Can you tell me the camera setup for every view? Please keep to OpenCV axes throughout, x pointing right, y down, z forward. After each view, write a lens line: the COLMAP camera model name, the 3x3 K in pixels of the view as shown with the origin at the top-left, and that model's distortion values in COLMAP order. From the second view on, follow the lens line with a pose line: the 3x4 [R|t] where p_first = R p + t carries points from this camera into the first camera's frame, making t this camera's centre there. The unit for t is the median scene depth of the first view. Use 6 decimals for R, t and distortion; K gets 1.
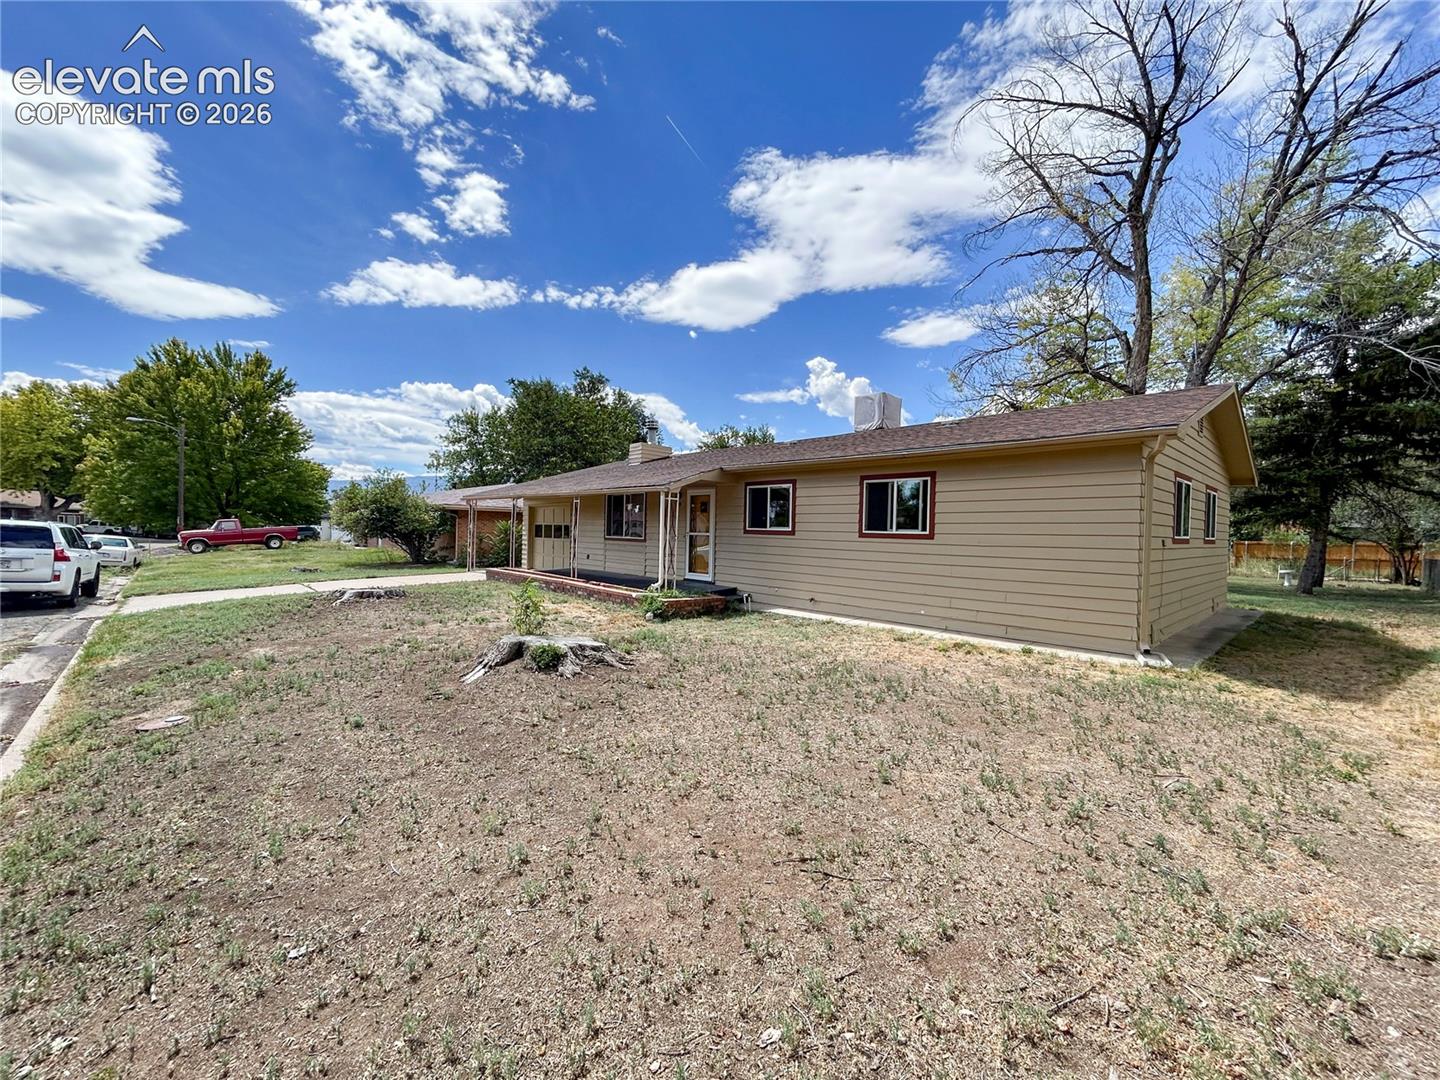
lens RADIAL K [[585.4, 0, 718.9], [0, 585.4, 539.8], [0, 0, 1]] dist [0.002804, 0.000628]
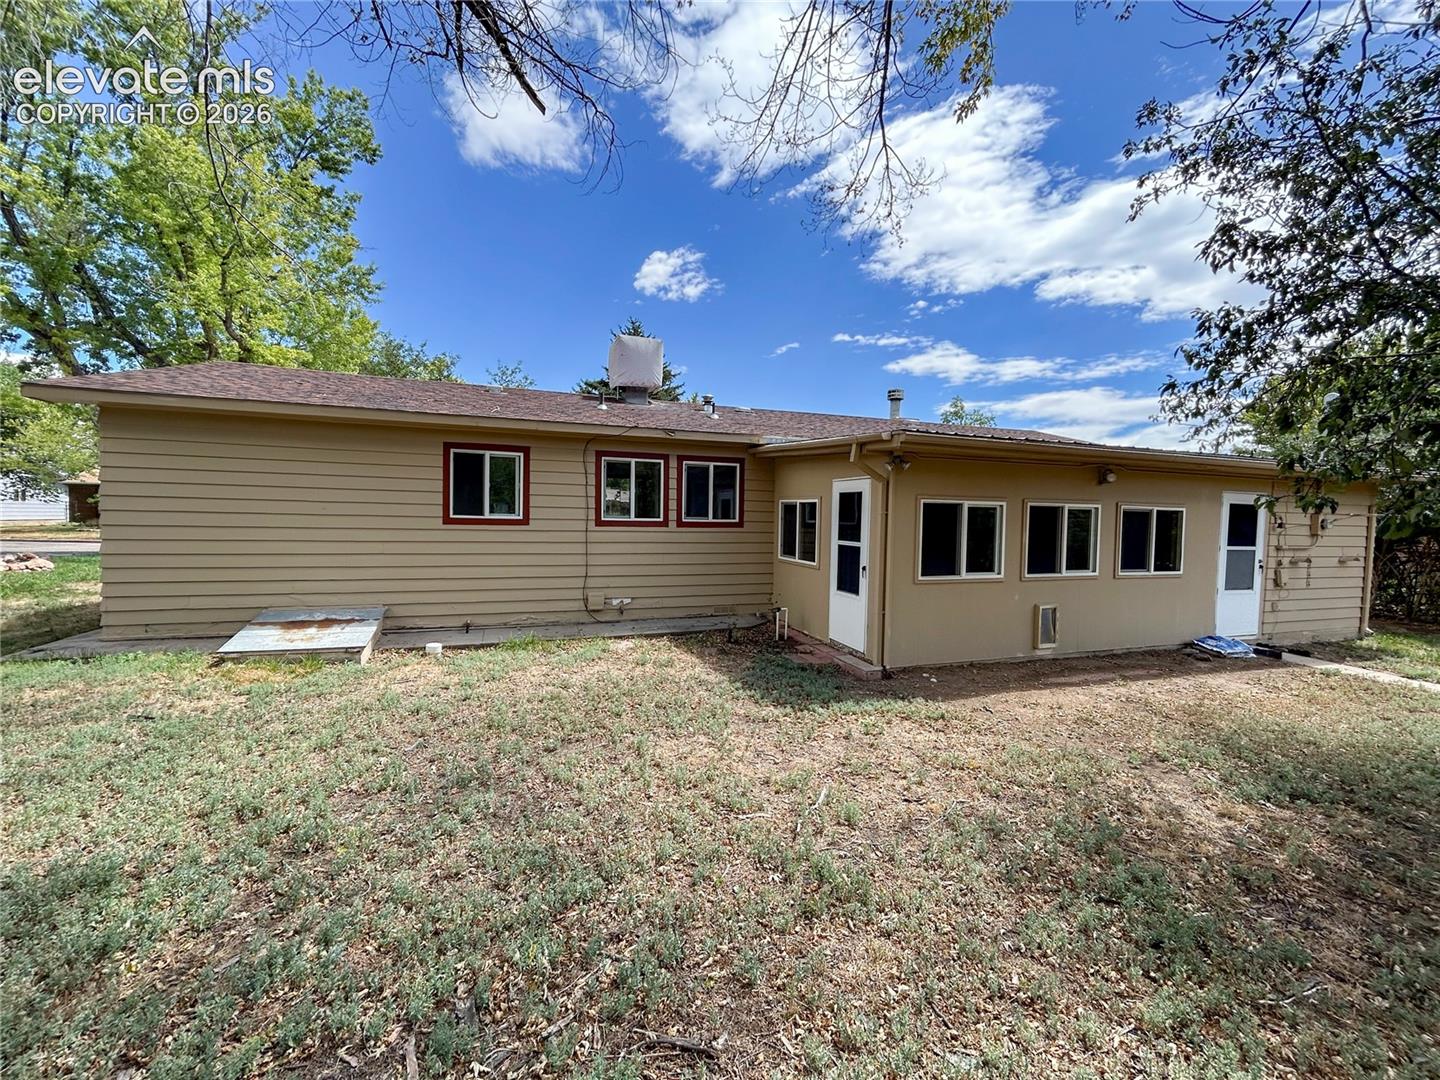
lens RADIAL K [[585.4, 0, 723.6], [0, 585.4, 539.9], [0, 0, 1]] dist [0.002804, 0.000628]
pose [[0.421467, -0.047881, 0.905579, -0.306778], [0.008934, 0.998776, 0.048651, -0.017905], [-0.906800, -0.012415, 0.421379, 0.363299]]
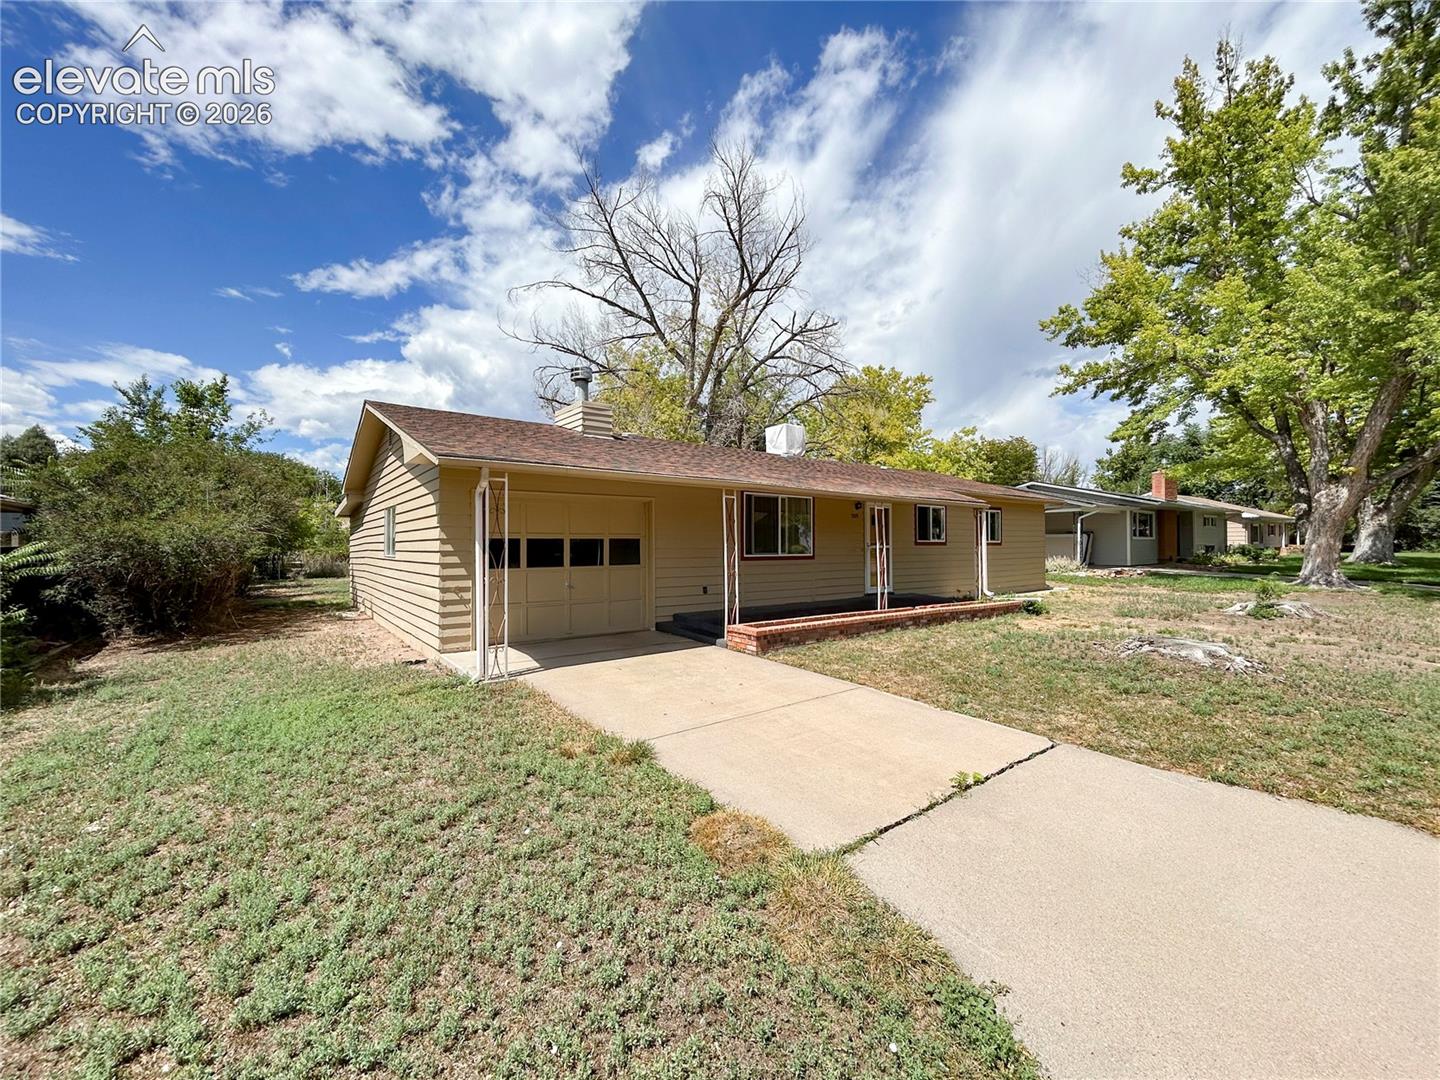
lens RADIAL K [[585.4, 0, 716.9], [0, 585.4, 536.3], [0, 0, 1]] dist [0.002804, 0.000628]
pose [[0.099696, -0.005734, 0.995001, -0.924629], [0.022803, 0.999734, 0.003477, -0.033103], [-0.994757, 0.022343, 0.099800, 1.021299]]
